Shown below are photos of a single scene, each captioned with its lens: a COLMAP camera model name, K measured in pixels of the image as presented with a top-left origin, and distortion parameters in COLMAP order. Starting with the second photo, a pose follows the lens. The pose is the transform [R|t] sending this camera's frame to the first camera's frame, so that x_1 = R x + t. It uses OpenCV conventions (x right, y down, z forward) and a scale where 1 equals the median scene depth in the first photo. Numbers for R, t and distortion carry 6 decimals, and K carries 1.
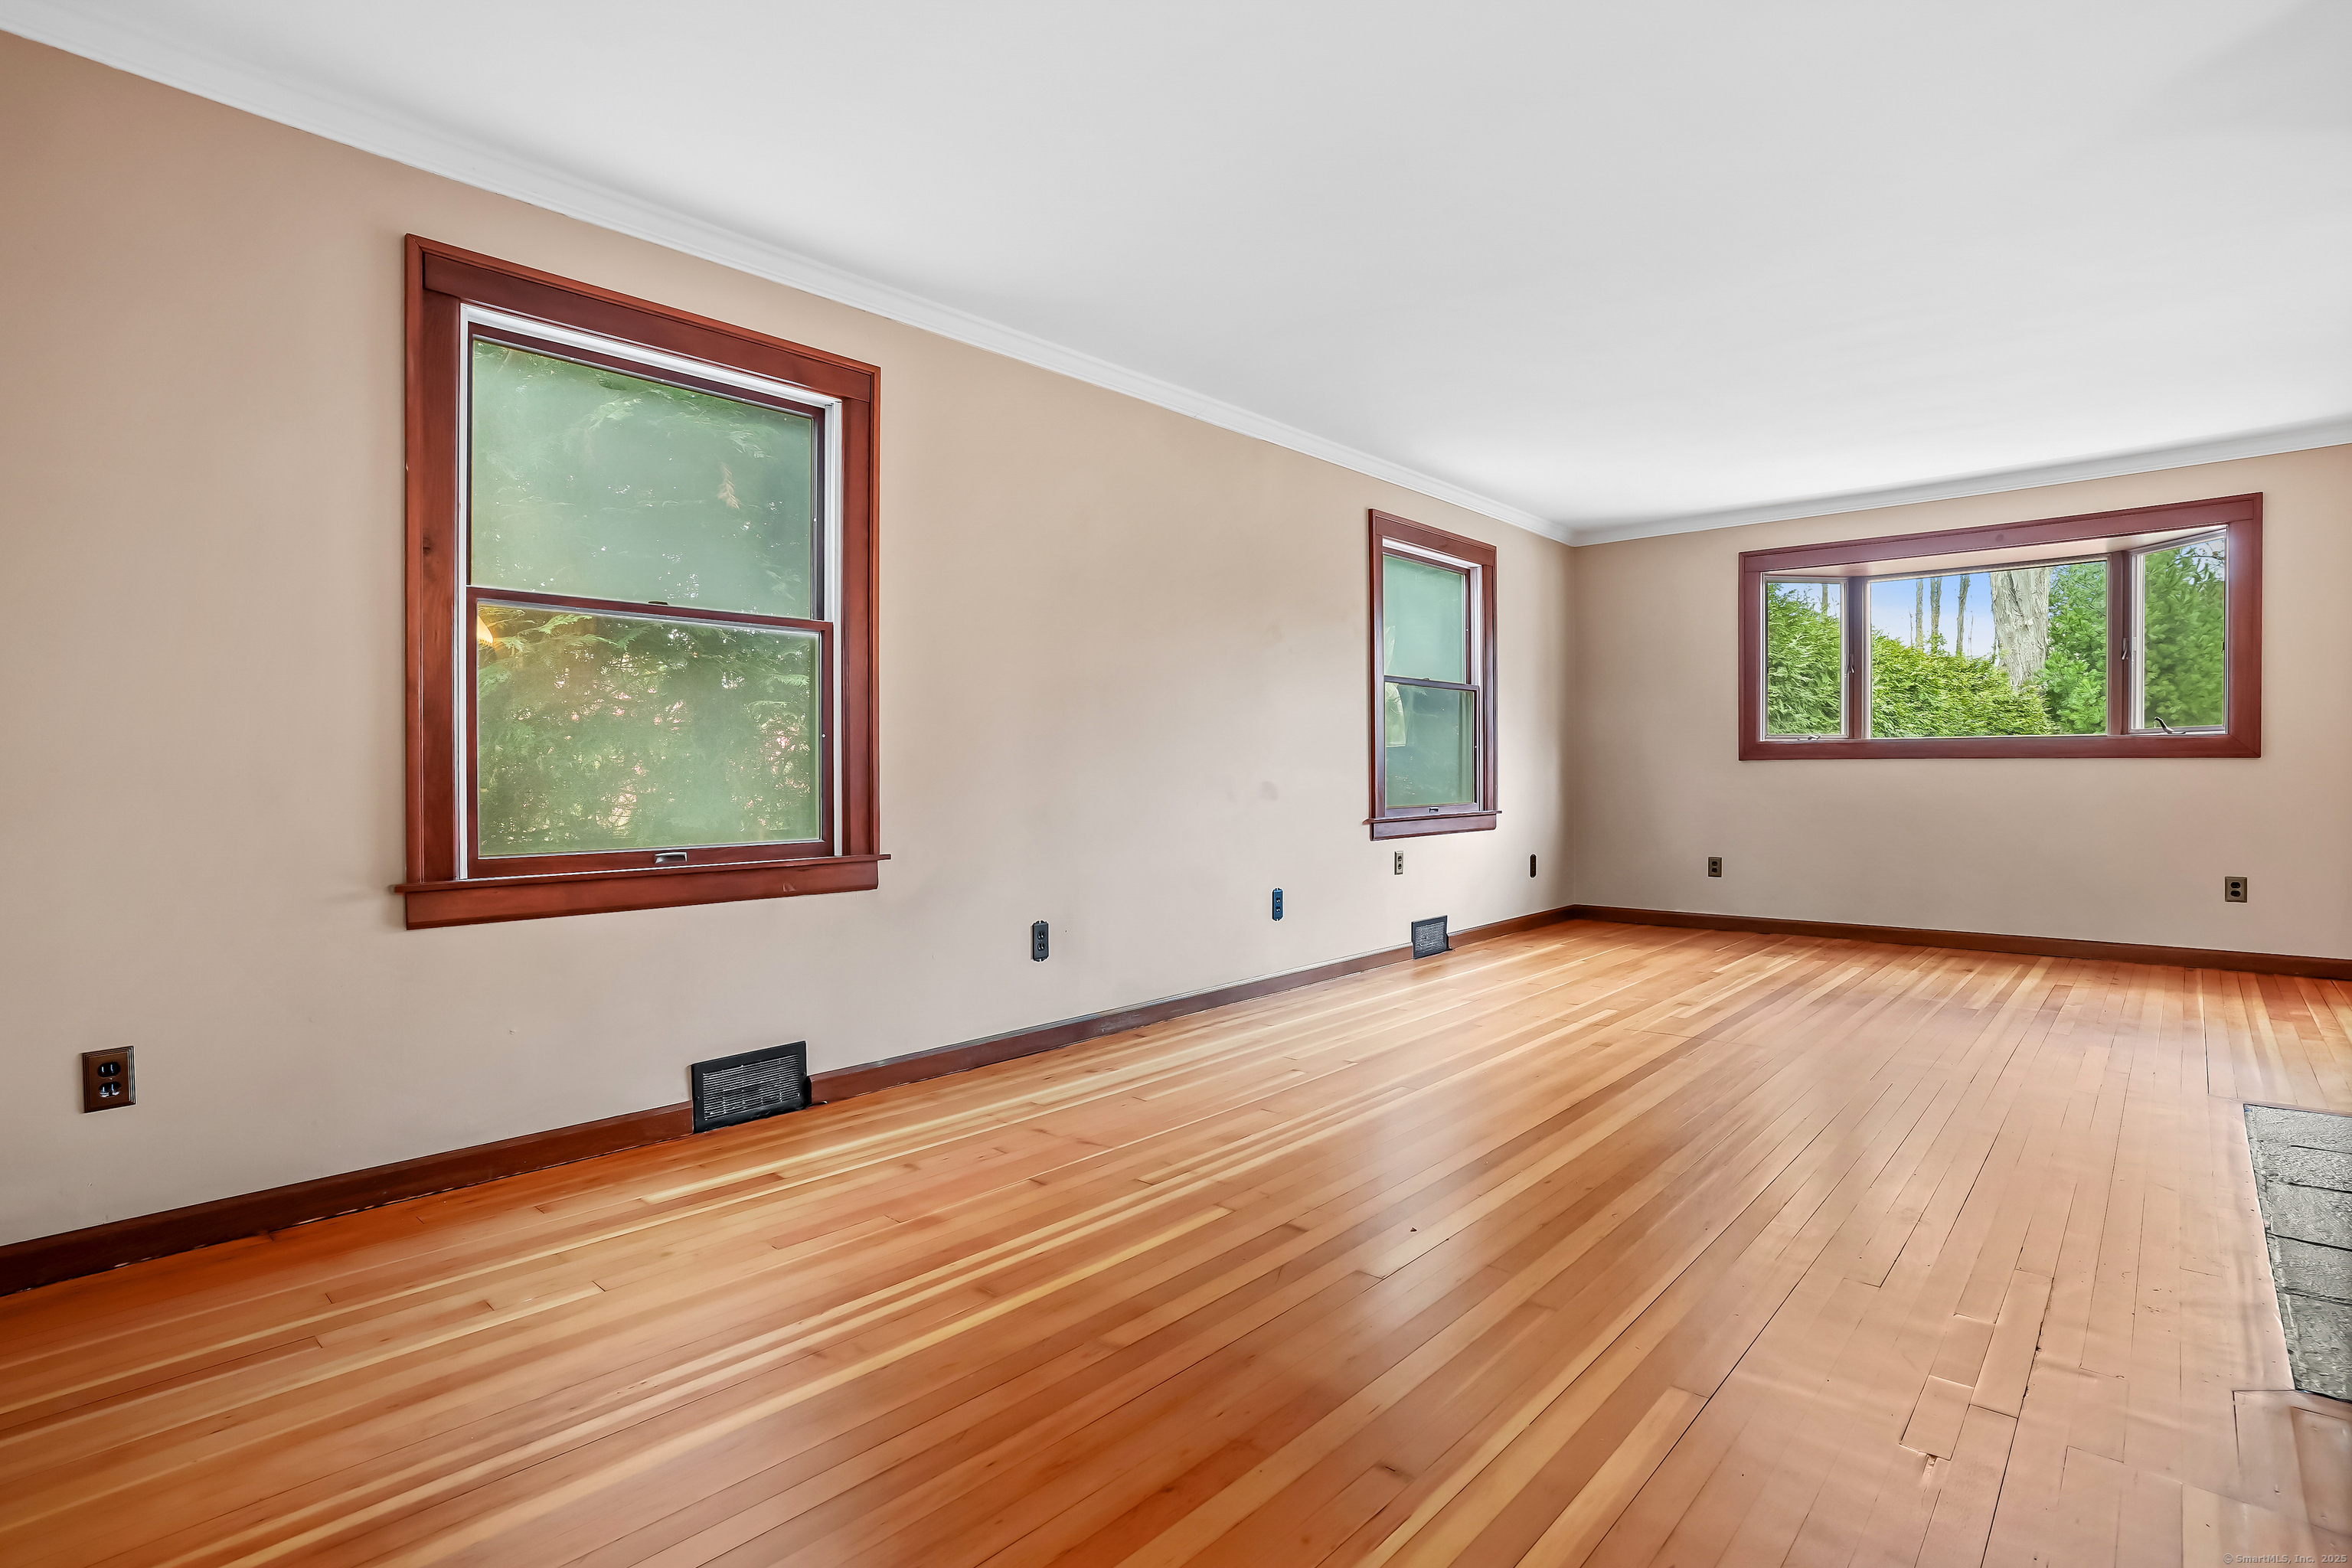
lens RADIAL K [[1146.3, 0, 1173.9], [0, 1146.3, 776.0], [0, 0, 1]] dist [-0.065239, 0.001182]
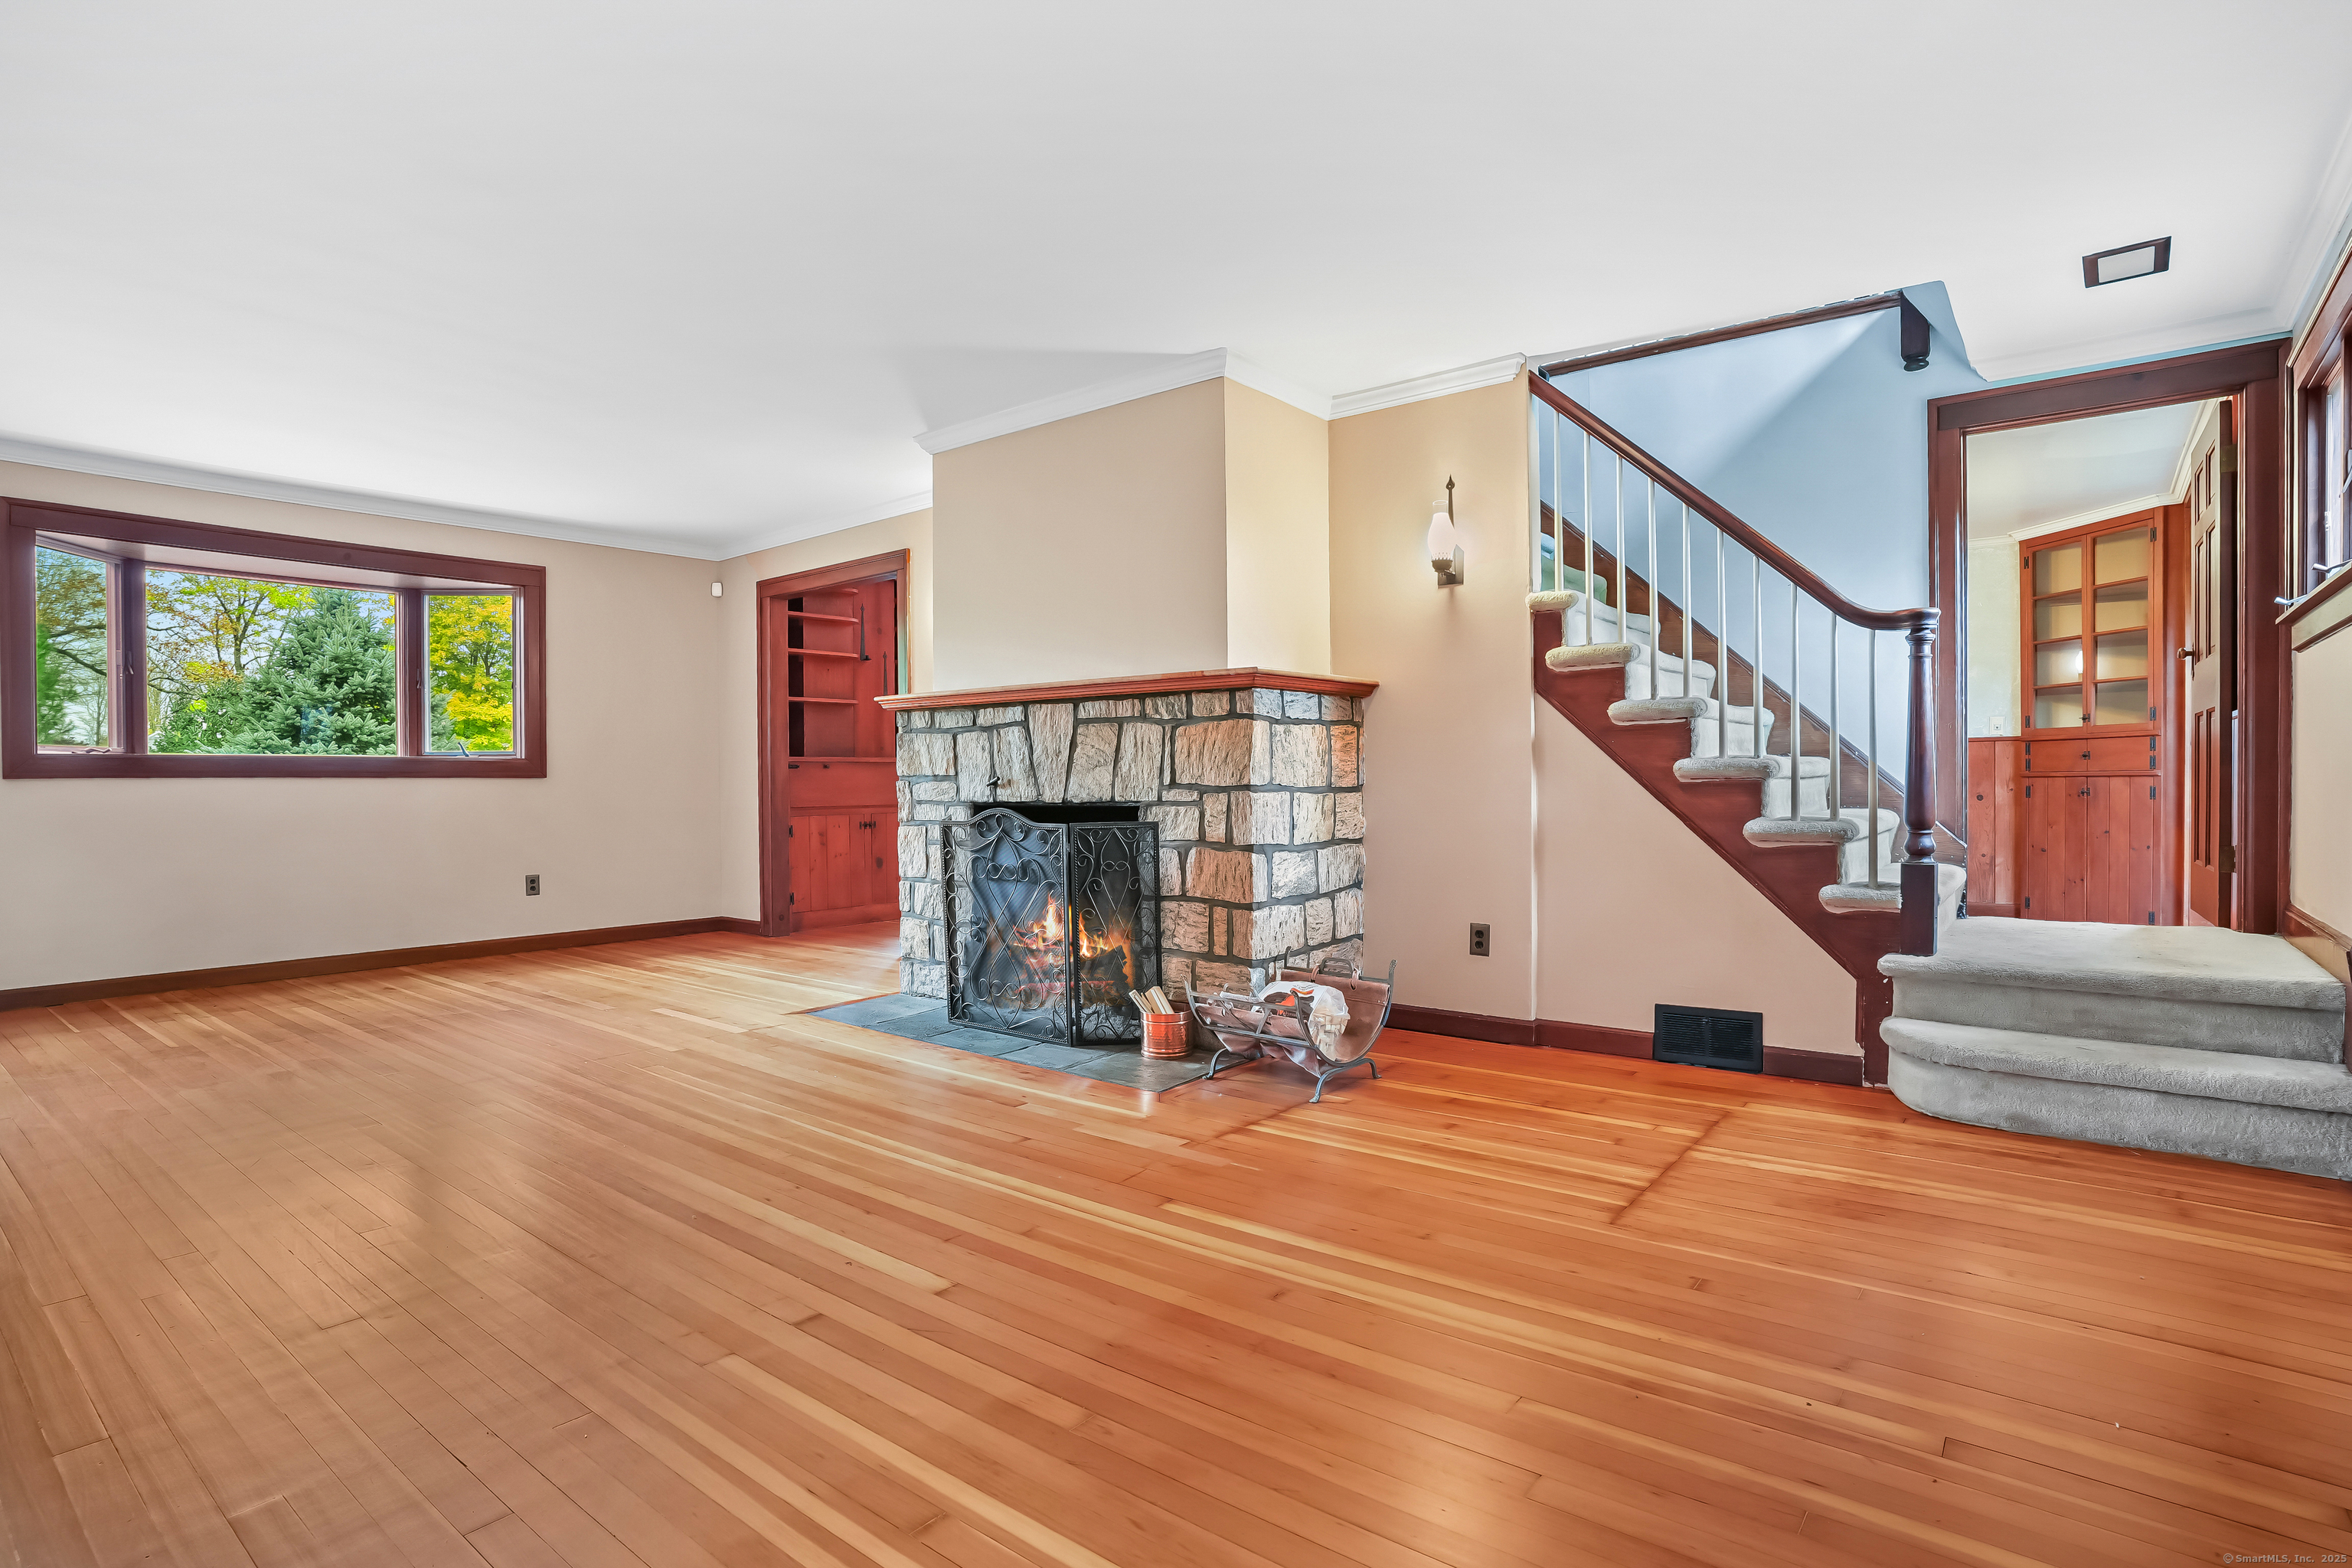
lens RADIAL K [[1146.3, 0, 1173.9], [0, 1146.3, 776.0], [0, 0, 1]] dist [-0.065239, 0.001182]
pose [[-0.058585, 0.009999, 0.998232, -0.339429], [0.007759, 0.999924, -0.009561, -0.001417], [-0.998252, 0.007185, -0.058659, 0.342768]]
